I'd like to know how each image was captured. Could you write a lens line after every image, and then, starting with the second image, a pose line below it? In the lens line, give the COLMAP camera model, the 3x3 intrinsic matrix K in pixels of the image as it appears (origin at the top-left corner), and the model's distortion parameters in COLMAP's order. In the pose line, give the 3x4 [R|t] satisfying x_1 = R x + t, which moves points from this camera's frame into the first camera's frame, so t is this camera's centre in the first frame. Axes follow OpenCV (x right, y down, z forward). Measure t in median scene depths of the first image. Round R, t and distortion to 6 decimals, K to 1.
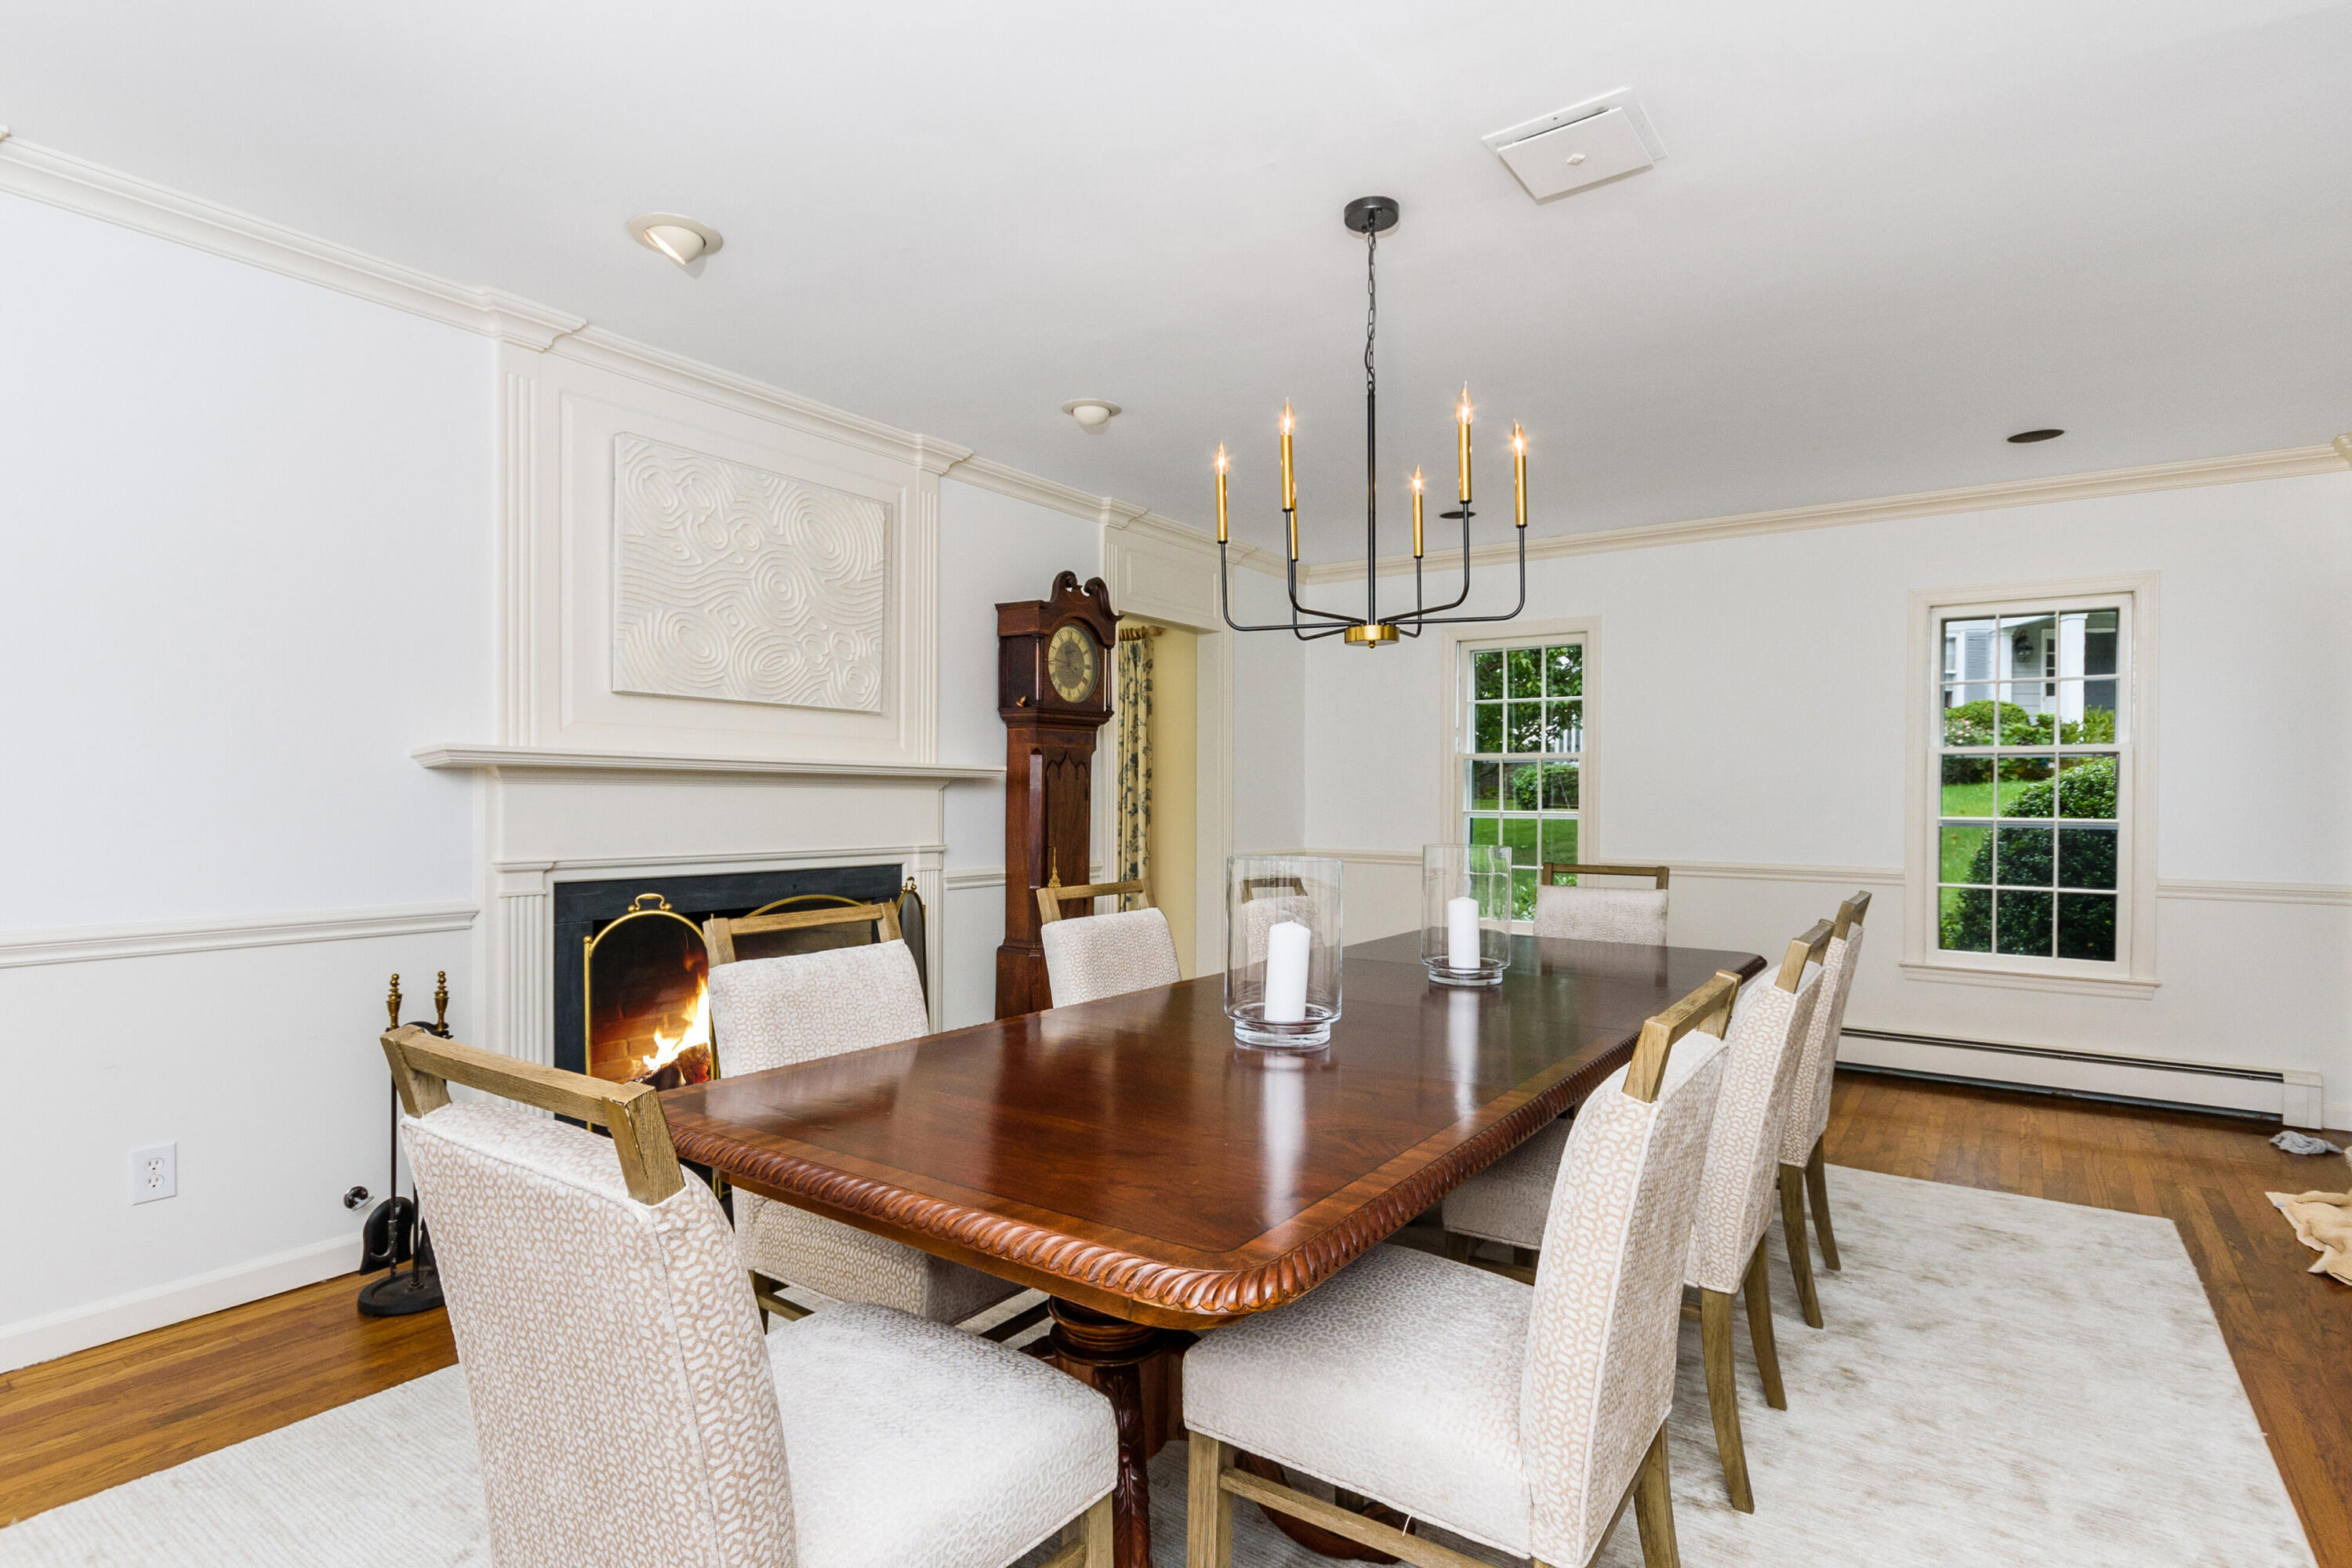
lens RADIAL K [[1152.2, 0, 1172.4], [0, 1152.2, 789.8], [0, 0, 1]] dist [-0.004348, -0.000213]
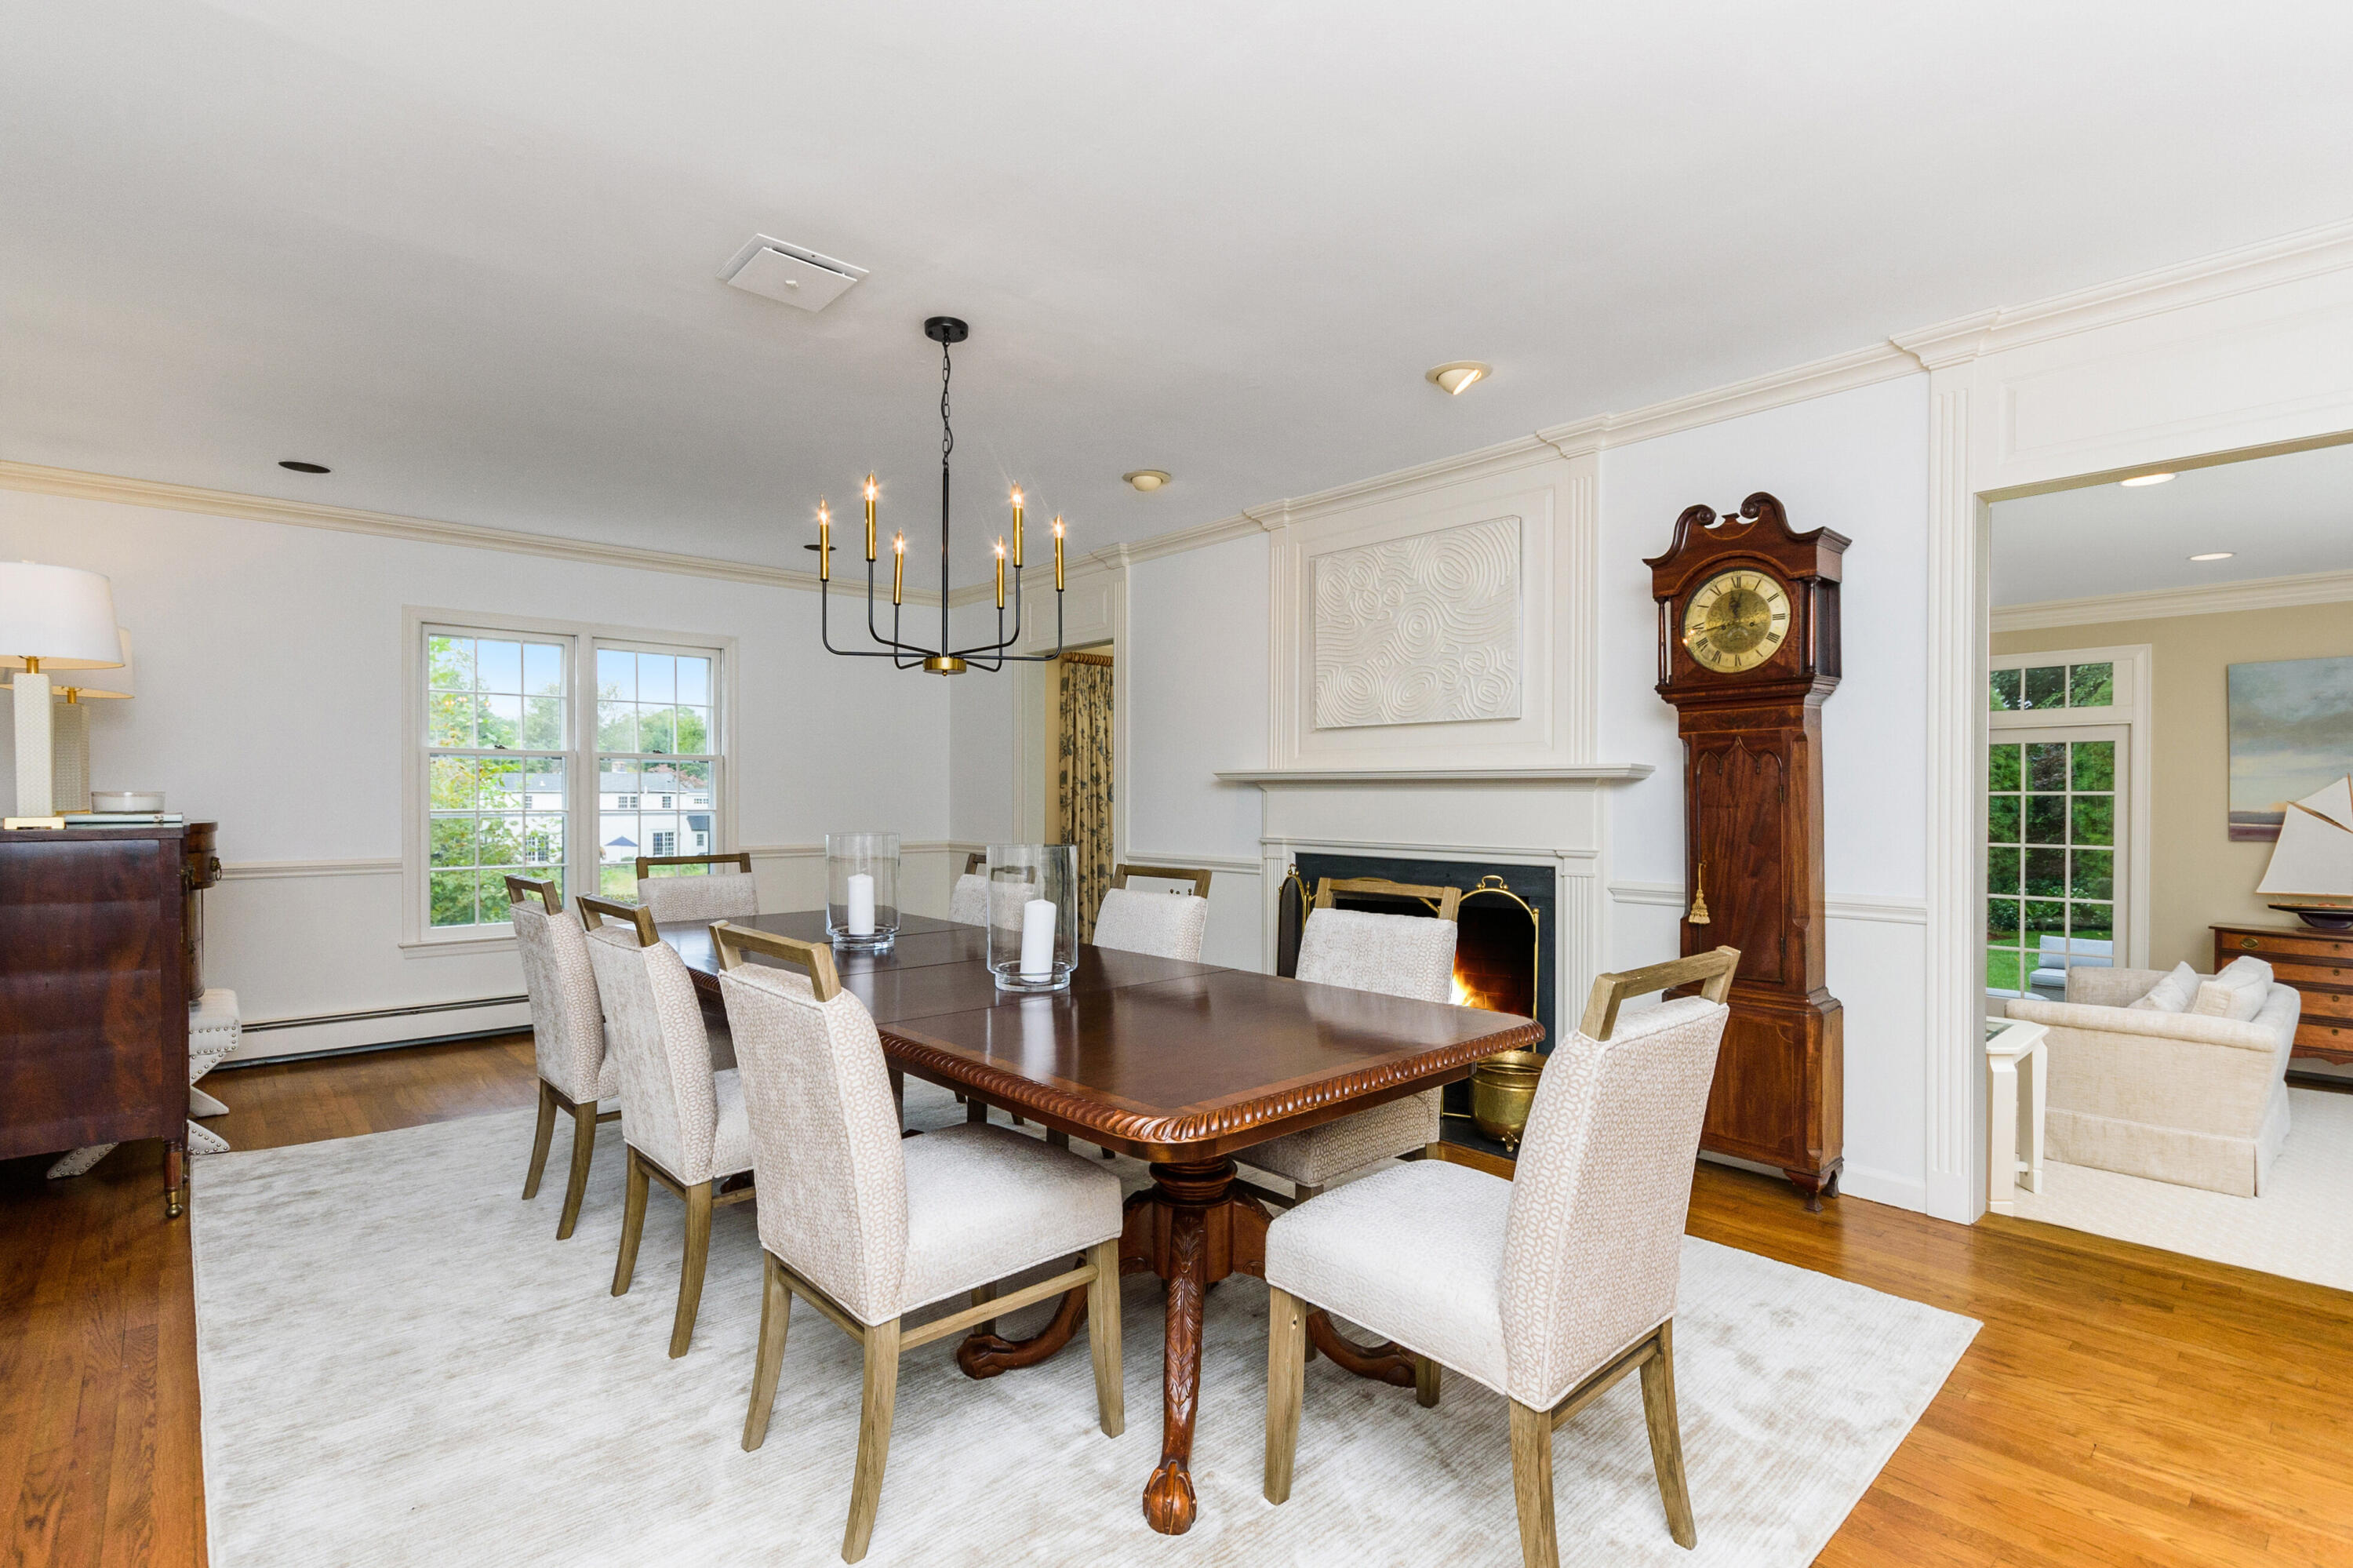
lens RADIAL K [[1058.8, 0, 1176.5], [0, 1058.8, 784.0], [0, 0, 1]] dist [0.002750, 0.000665]
pose [[-0.199682, -0.010784, -0.979801, 0.757351], [0.006756, 0.999901, -0.012382, 0.002753], [0.979837, -0.009092, -0.199589, 0.903398]]
